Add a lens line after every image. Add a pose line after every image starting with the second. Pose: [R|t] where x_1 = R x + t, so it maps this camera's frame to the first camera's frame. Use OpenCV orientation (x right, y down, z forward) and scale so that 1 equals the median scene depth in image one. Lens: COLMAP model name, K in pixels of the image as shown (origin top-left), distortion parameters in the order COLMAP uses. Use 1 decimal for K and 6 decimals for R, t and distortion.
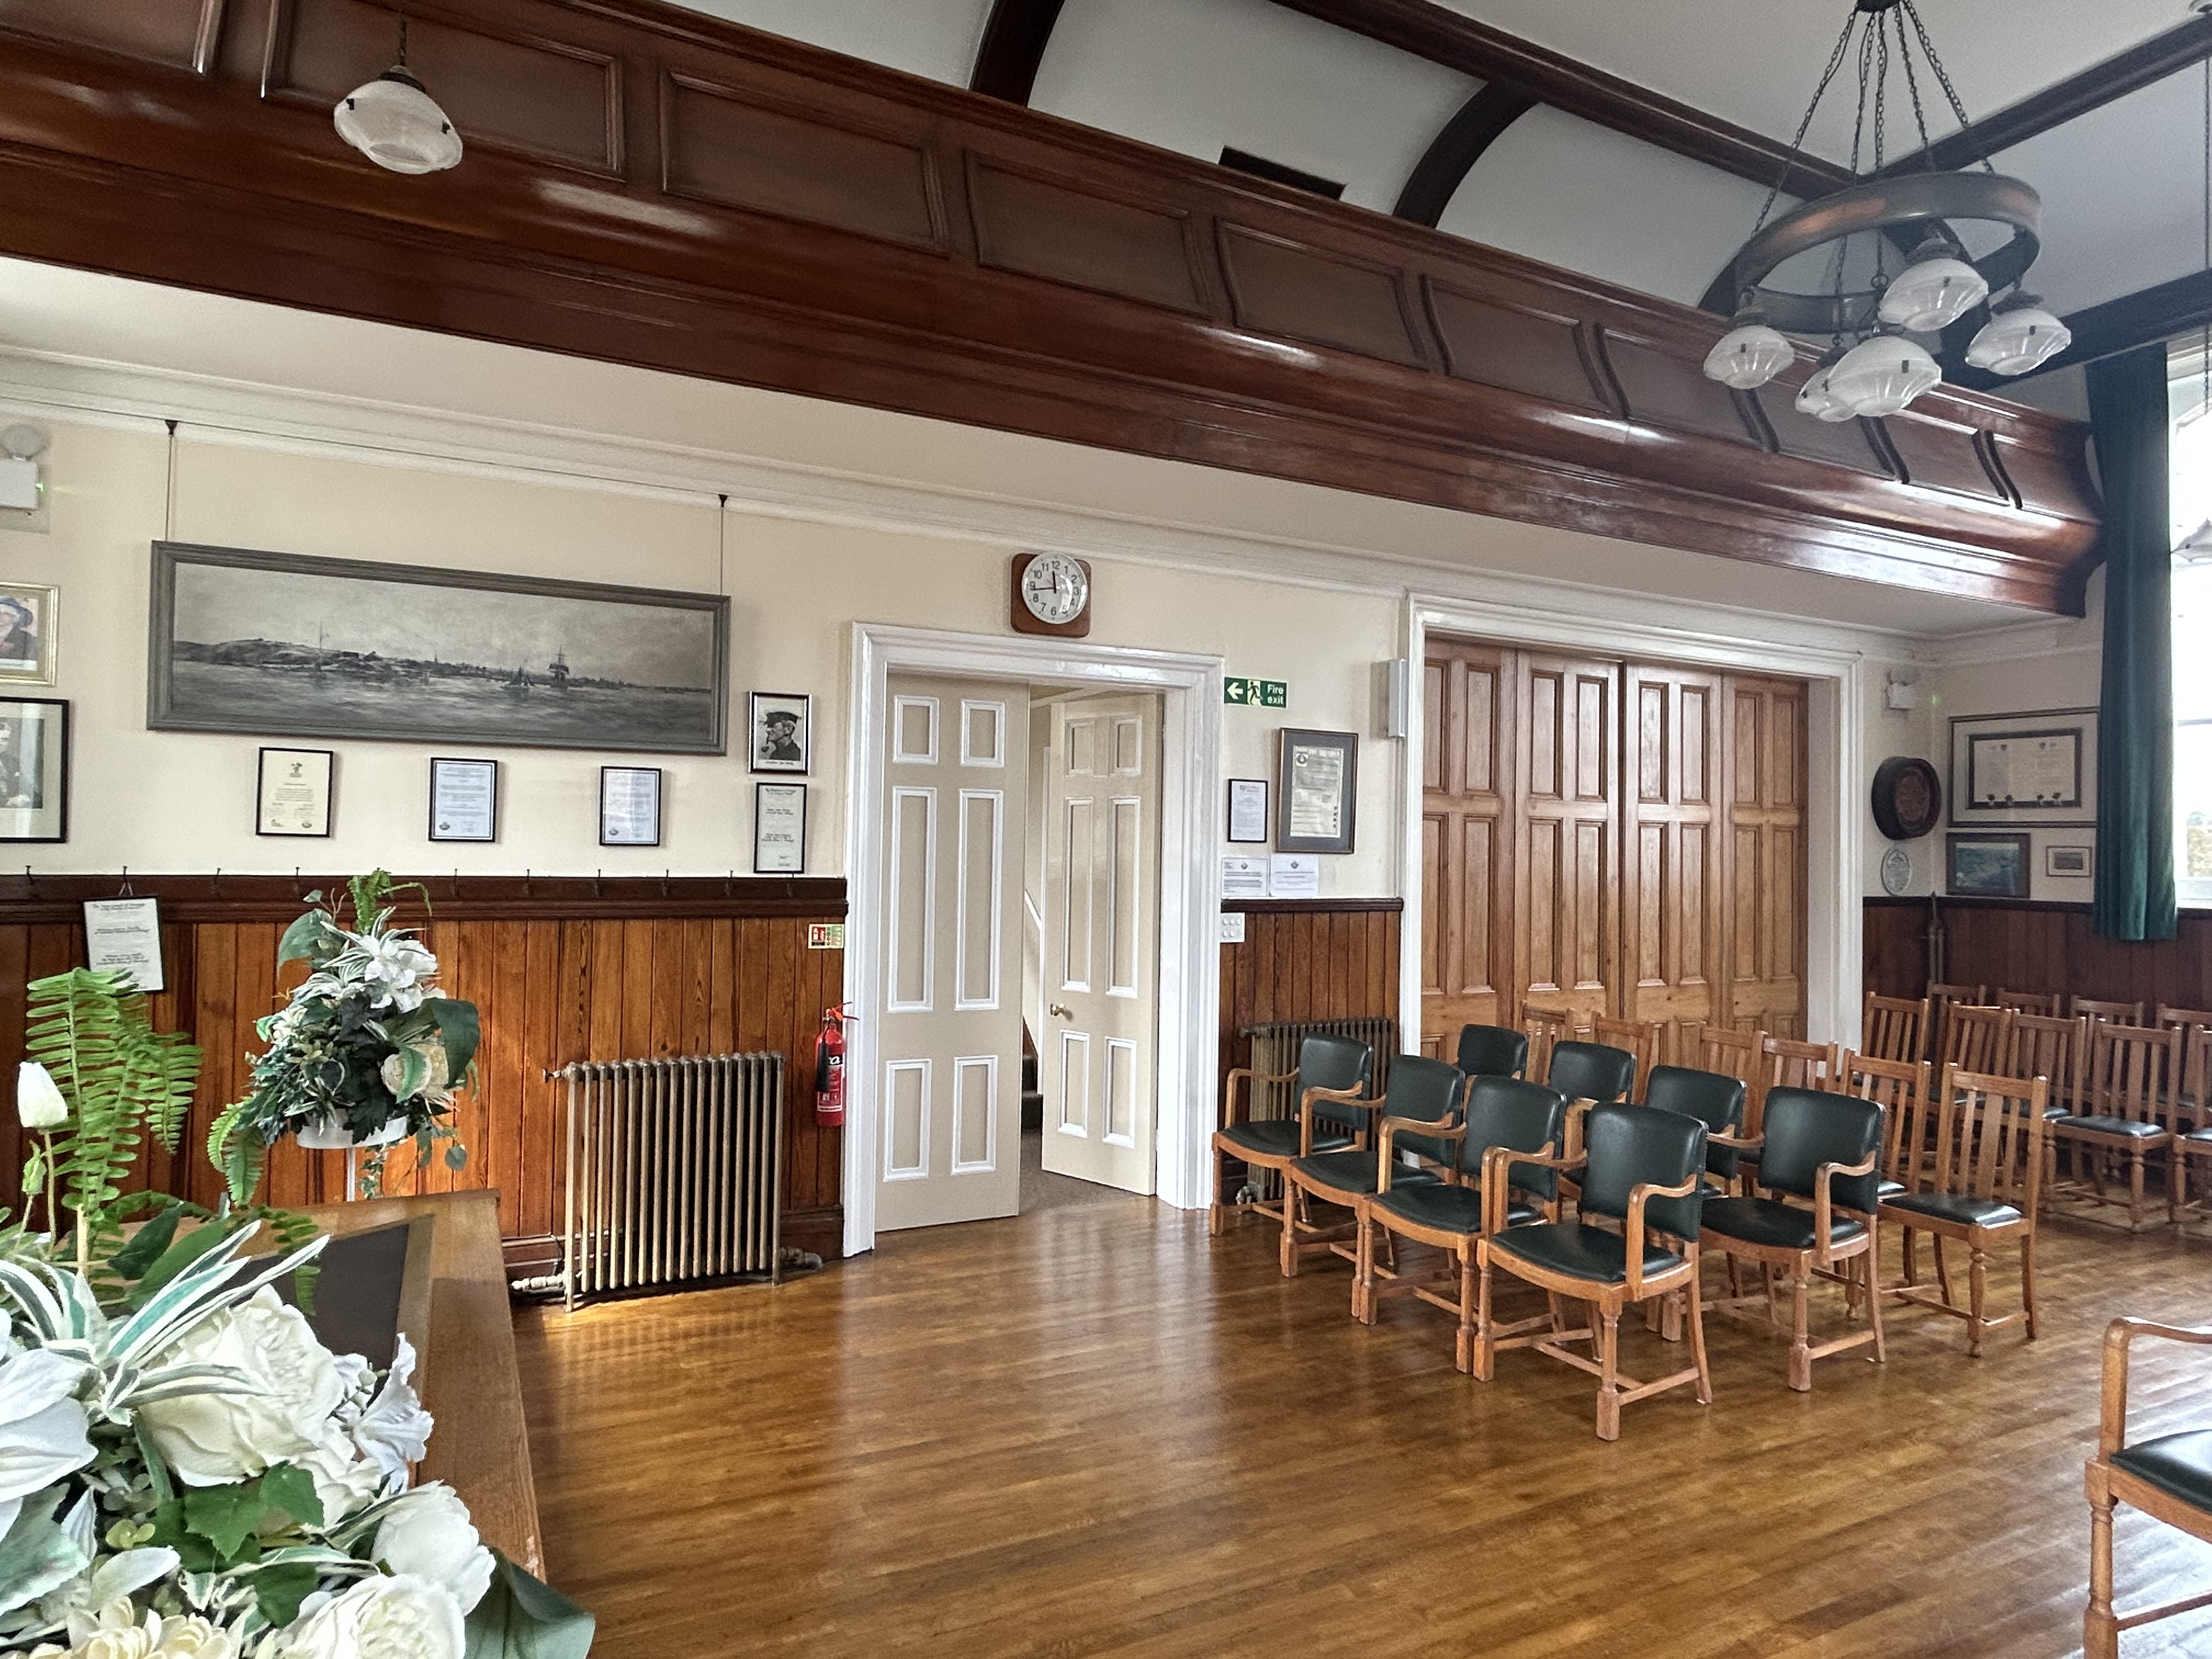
lens RADIAL K [[1286.6, 0, 1103.2], [0, 1286.6, 824.5], [0, 0, 1]] dist [0.005423, -0.000225]
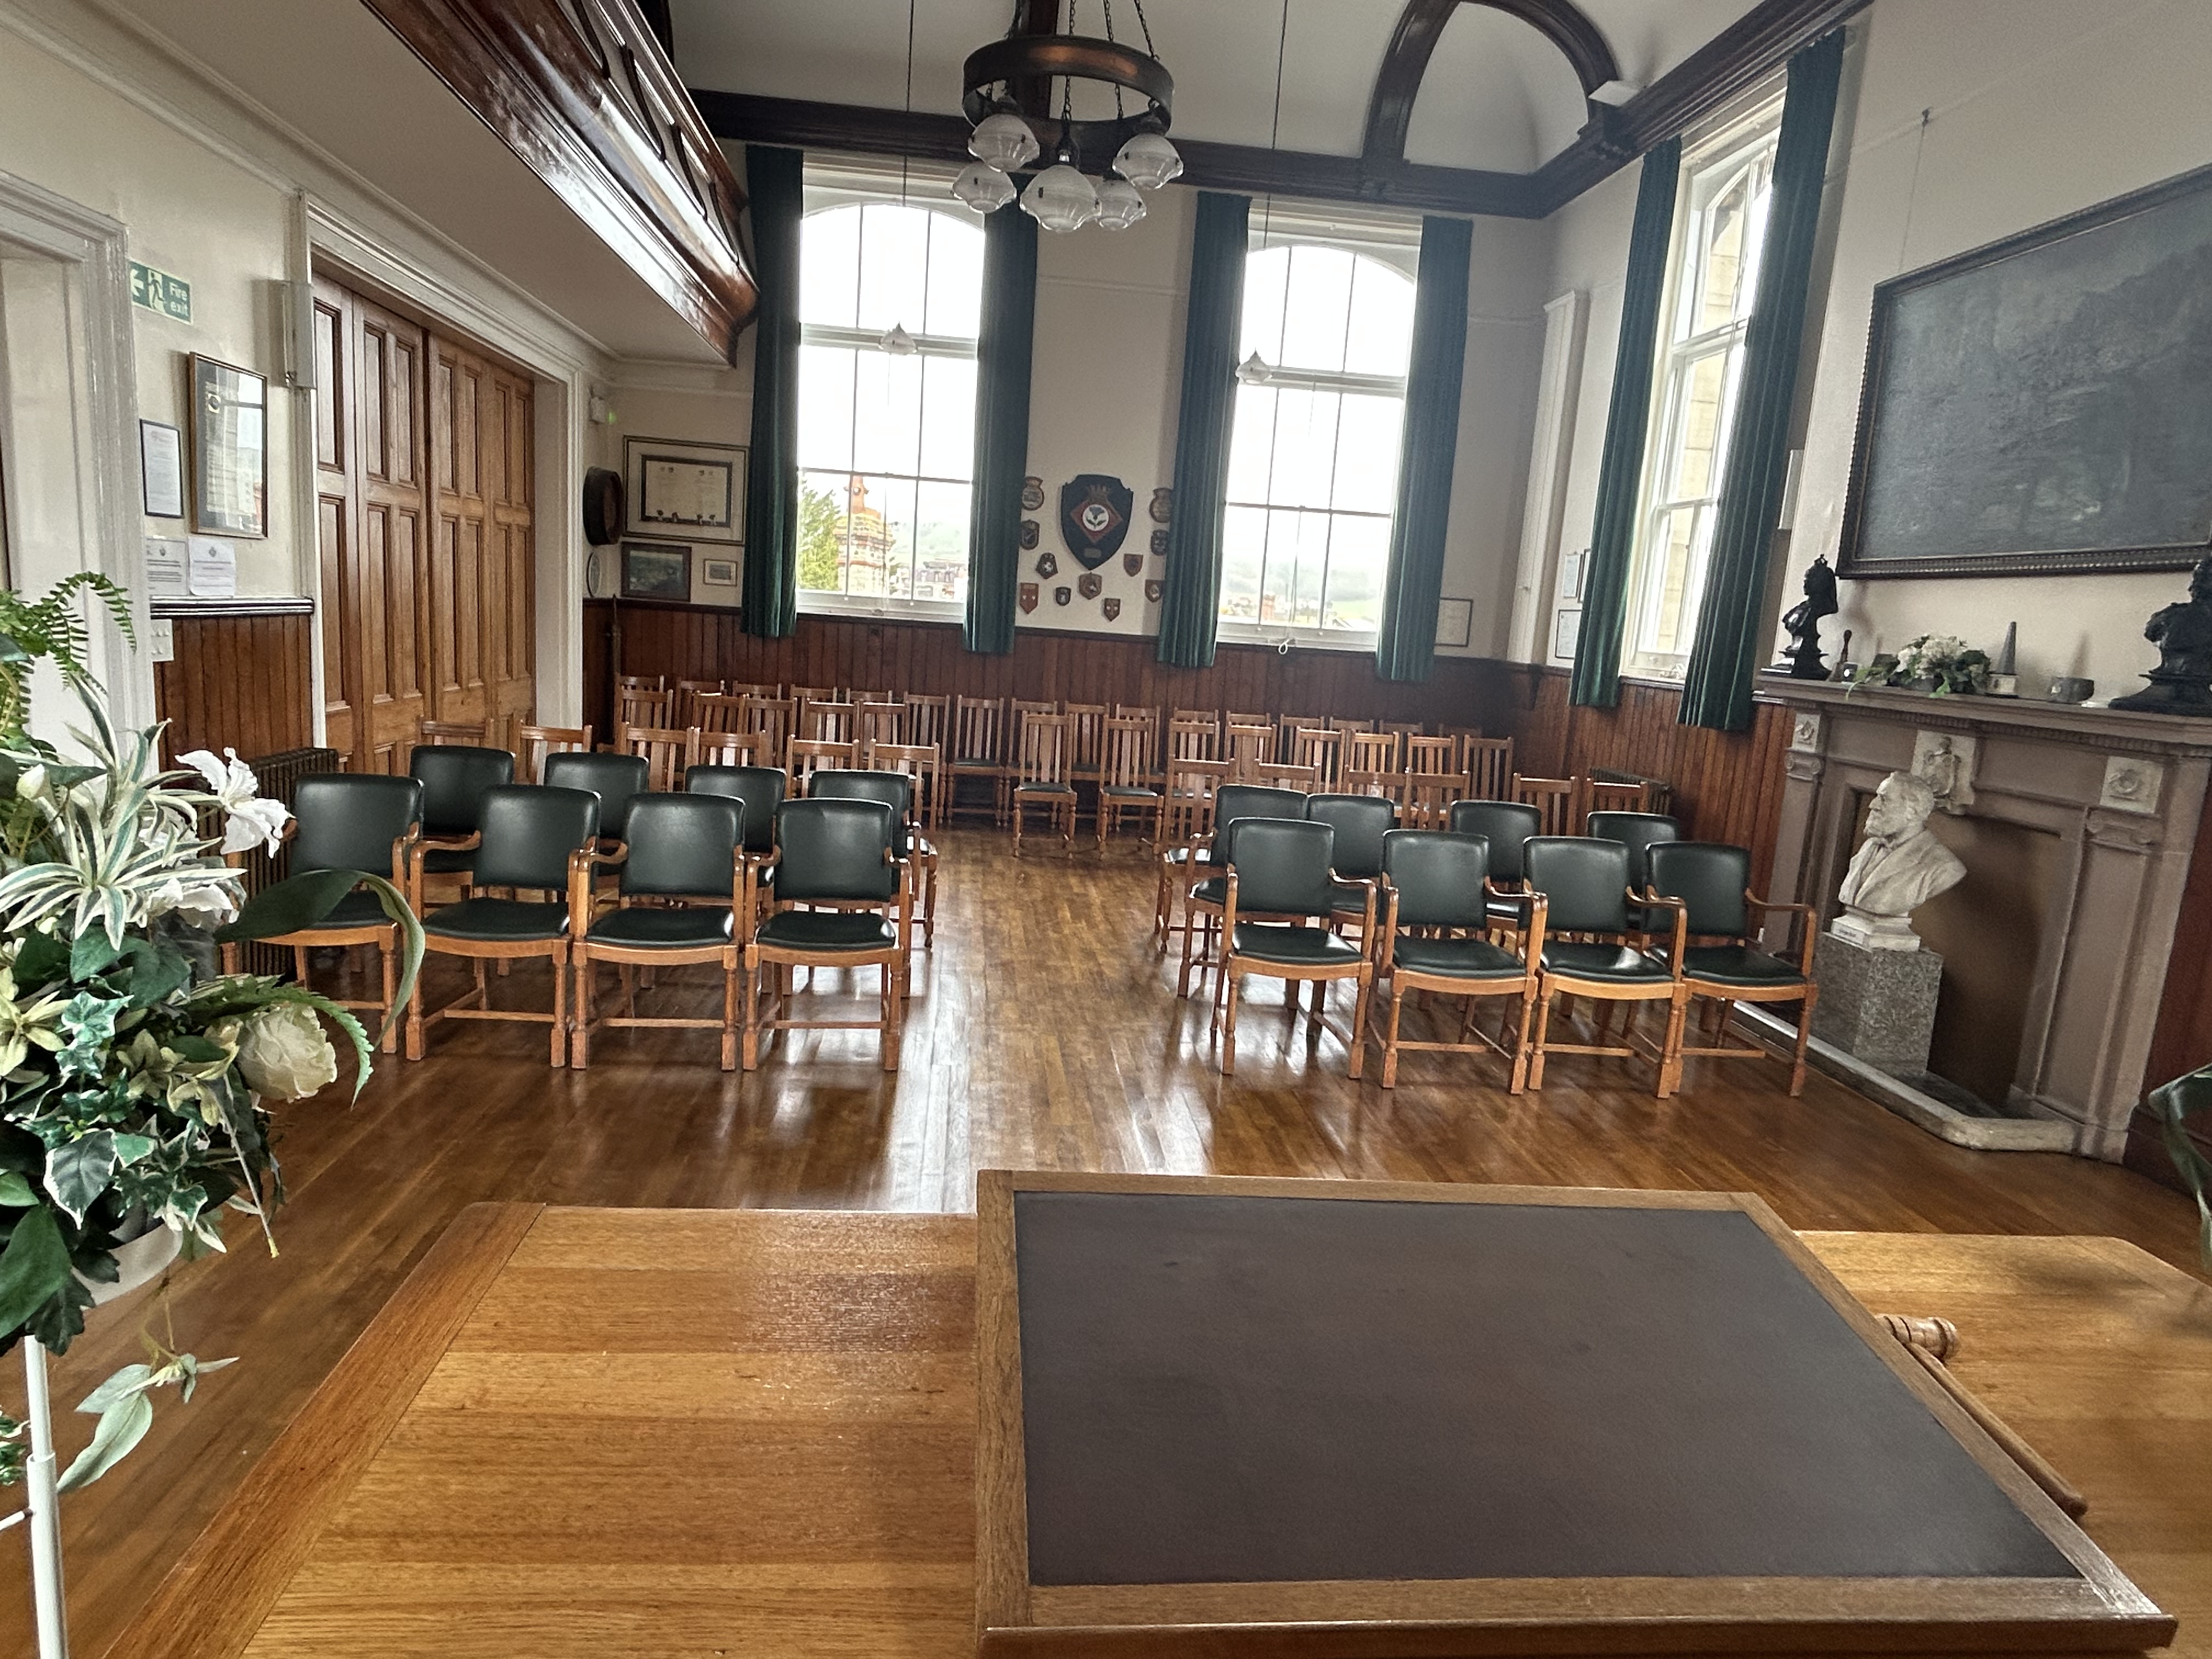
lens RADIAL K [[1286.6, 0, 1099.0], [0, 1286.6, 828.3], [0, 0, 1]] dist [0.005423, -0.000225]
pose [[0.355091, -0.151499, 0.922474, -0.298797], [-0.079331, 0.978338, 0.191211, 0.003898], [-0.931459, -0.141078, 0.335381, 0.215002]]
